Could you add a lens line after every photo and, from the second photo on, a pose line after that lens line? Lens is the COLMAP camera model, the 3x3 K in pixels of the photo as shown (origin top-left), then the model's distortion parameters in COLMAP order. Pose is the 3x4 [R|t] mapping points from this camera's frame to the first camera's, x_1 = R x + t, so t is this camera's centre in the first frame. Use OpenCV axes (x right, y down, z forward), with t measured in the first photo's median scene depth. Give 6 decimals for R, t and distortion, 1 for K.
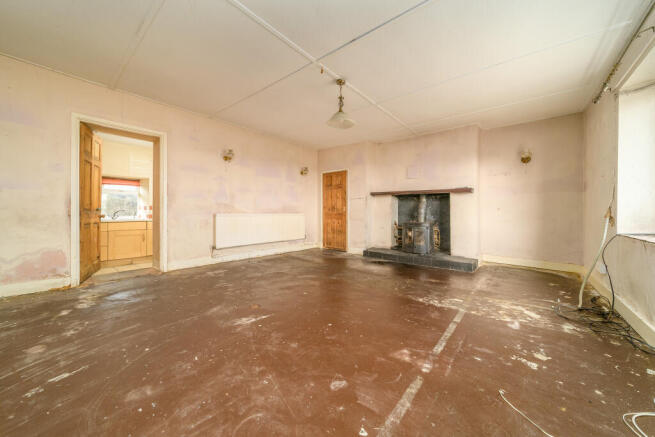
lens RADIAL K [[236.5, 0, 327.5], [0, 236.5, 218.5], [0, 0, 1]] dist [-0.000094, -0.000001]
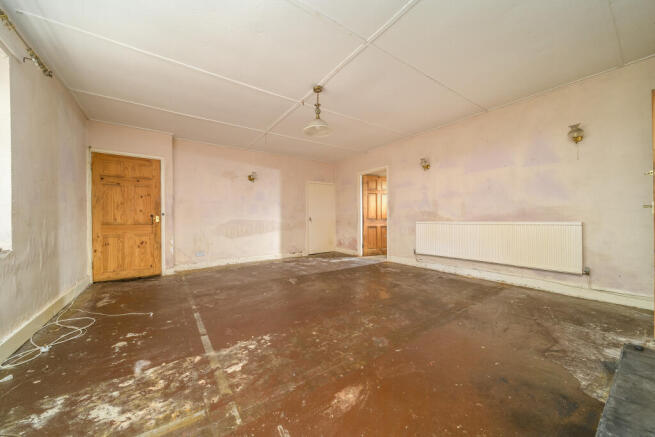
lens RADIAL K [[236.5, 0, 327.5], [0, 236.5, 218.5], [0, 0, 1]] dist [-0.000094, -0.000001]
pose [[-0.262906, -0.011312, -0.964755, 1.024852], [-0.019945, 0.999781, -0.006287, -0.027482], [0.964615, 0.017589, -0.263074, 1.322574]]
